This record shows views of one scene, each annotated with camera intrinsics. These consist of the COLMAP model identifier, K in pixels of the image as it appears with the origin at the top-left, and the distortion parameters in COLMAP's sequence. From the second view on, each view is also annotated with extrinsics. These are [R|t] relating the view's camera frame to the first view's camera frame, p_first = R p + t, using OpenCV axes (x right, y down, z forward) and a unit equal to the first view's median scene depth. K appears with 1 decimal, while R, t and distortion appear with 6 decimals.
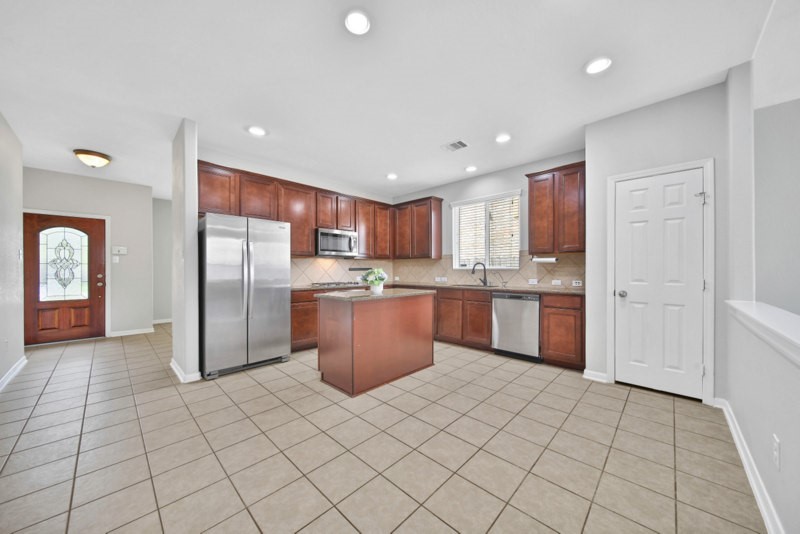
lens RADIAL K [[282.4, 0, 416.2], [0, 282.4, 269.2], [0, 0, 1]] dist [-0.013631, -0.000086]
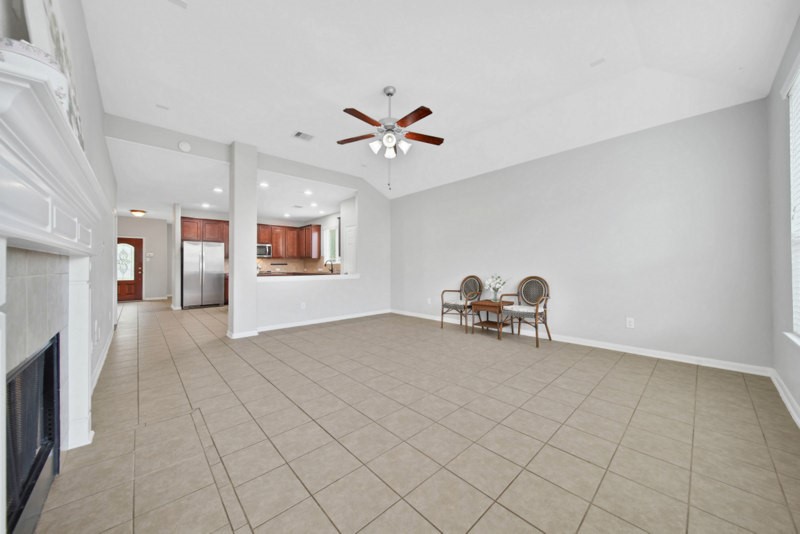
lens RADIAL K [[282.1, 0, 397.5], [0, 282.1, 265.7], [0, 0, 1]] dist [0.000397, -0.000288]
pose [[0.995741, 0.000050, -0.092191, 0.822868], [-0.000781, 0.999969, -0.007895, 0.021450], [0.092187, 0.007934, 0.995710, -0.788471]]
